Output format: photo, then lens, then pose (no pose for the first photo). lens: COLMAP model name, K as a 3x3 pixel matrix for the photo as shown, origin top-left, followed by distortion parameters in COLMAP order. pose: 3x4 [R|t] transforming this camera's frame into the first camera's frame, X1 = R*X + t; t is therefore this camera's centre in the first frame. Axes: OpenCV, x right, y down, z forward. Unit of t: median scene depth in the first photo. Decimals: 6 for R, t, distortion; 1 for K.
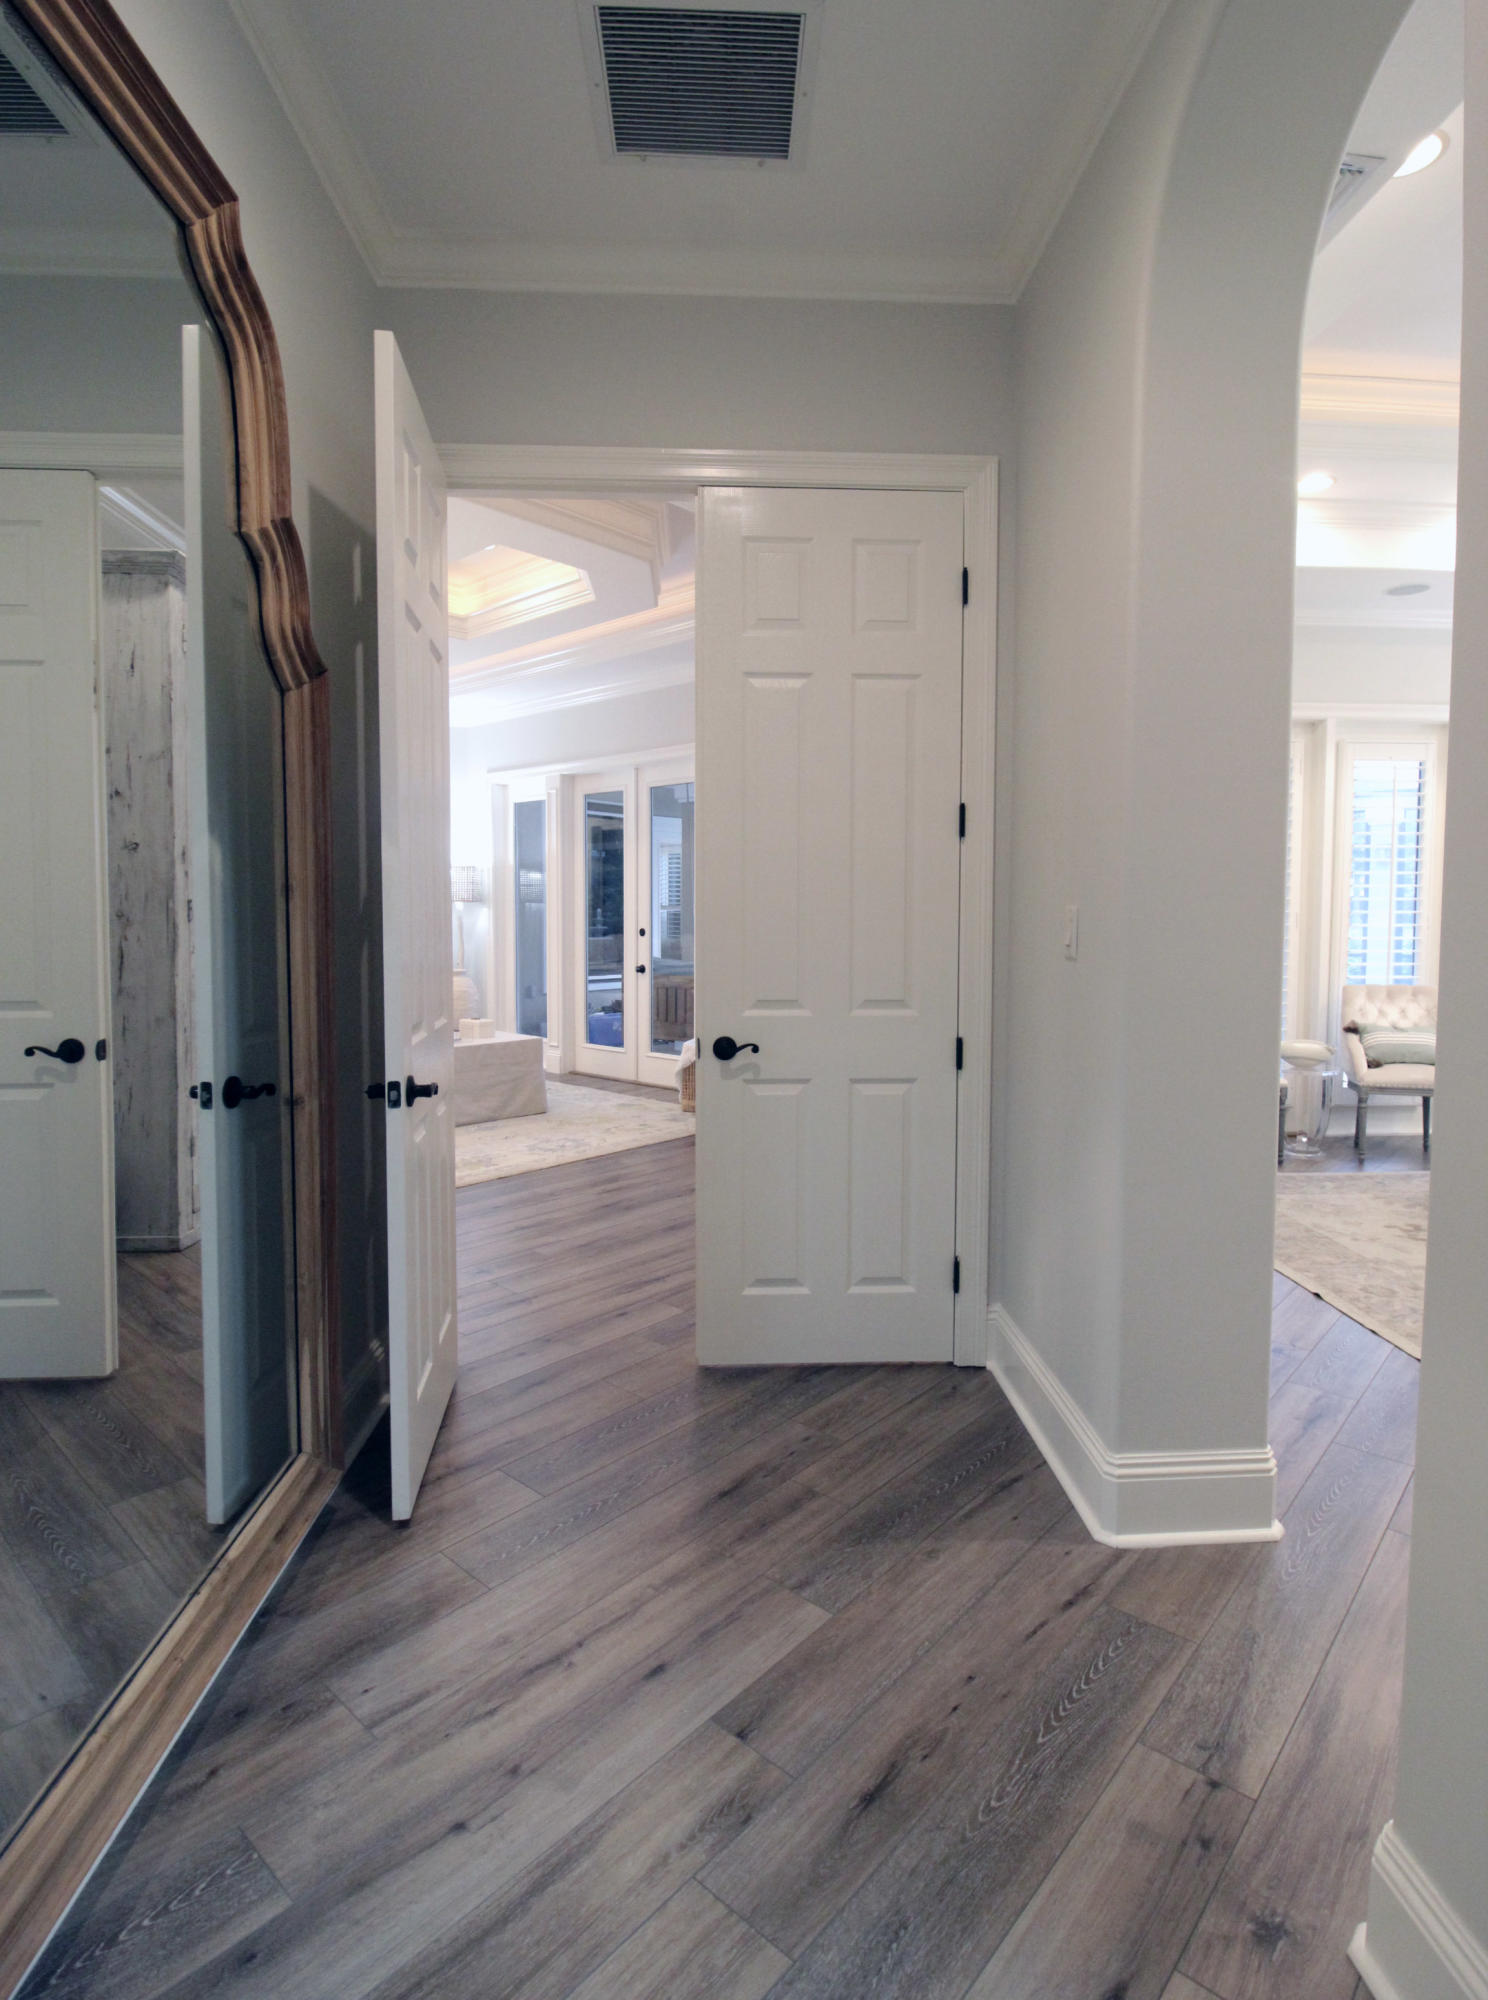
lens RADIAL K [[1020.1, 0, 743.5], [0, 1020.1, 964.2], [0, 0, 1]] dist [0.018423, -0.020731]
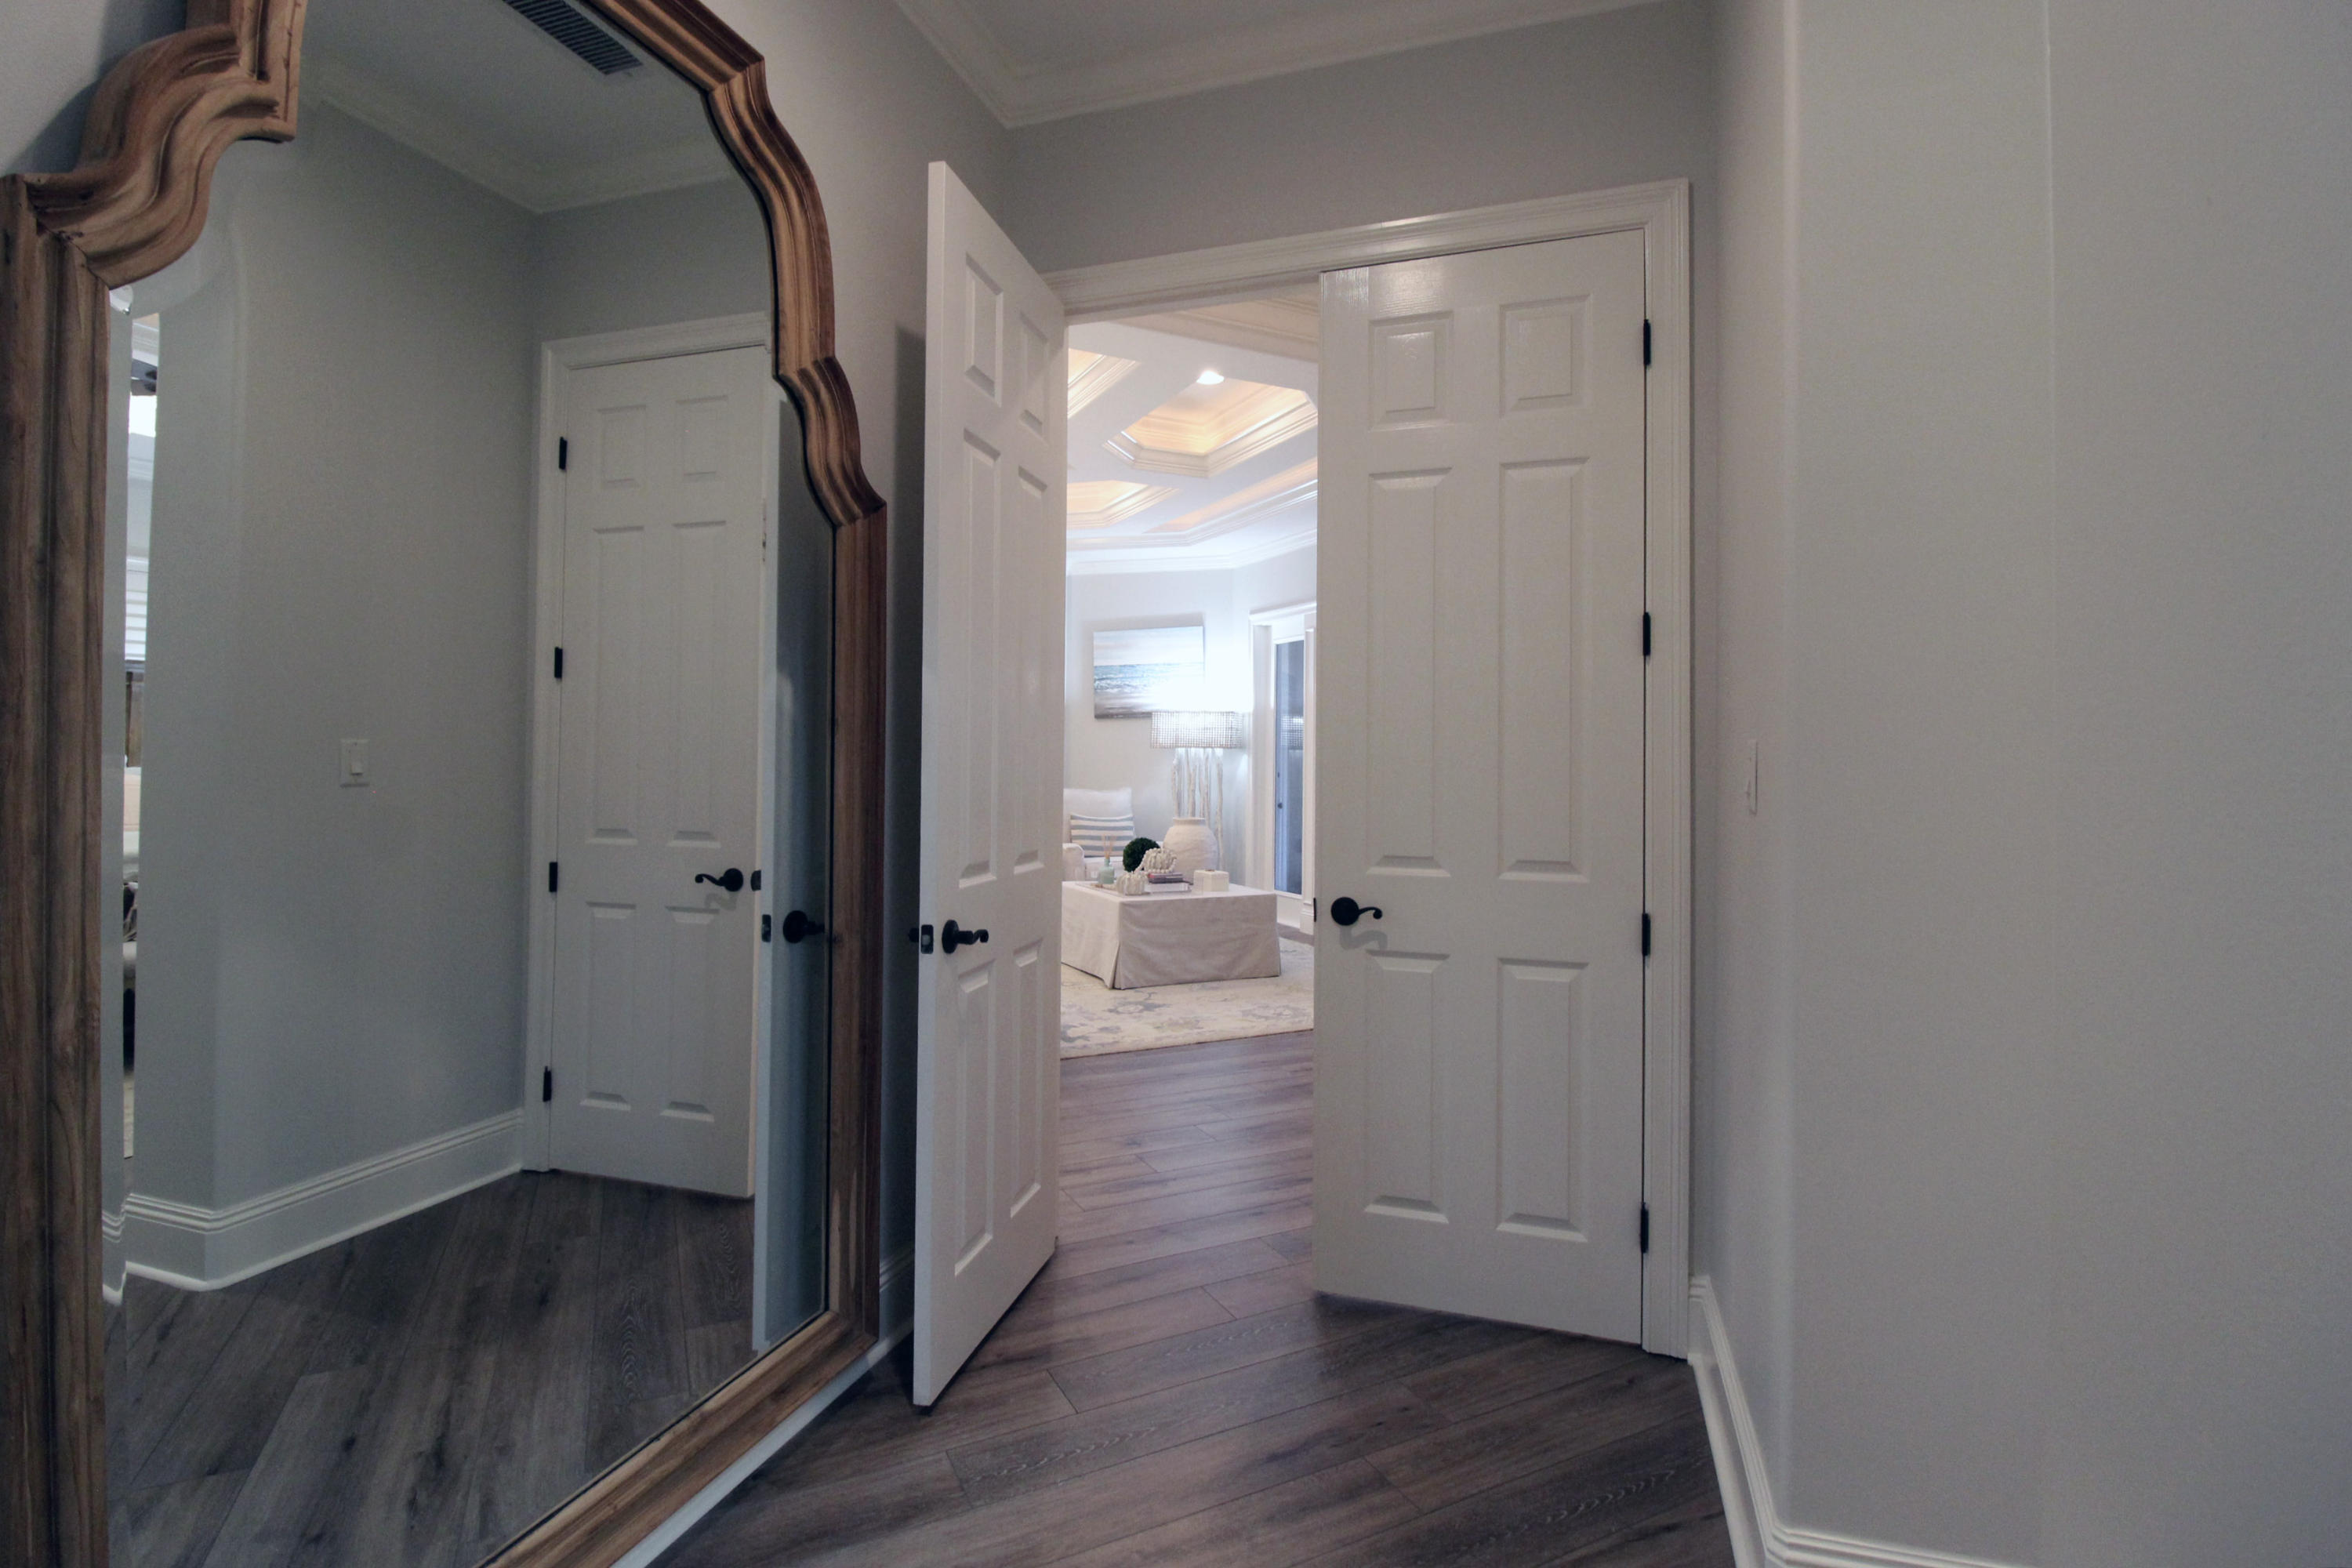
lens RADIAL K [[1089.7, 0, 1175.7], [0, 1089.7, 746.2], [0, 0, 1]] dist [0.013195, -0.018192]
pose [[0.933295, -0.000546, -0.359110, 0.188179], [-0.023224, 0.997814, -0.061875, 0.005112], [0.358359, 0.066088, 0.931242, 0.102682]]
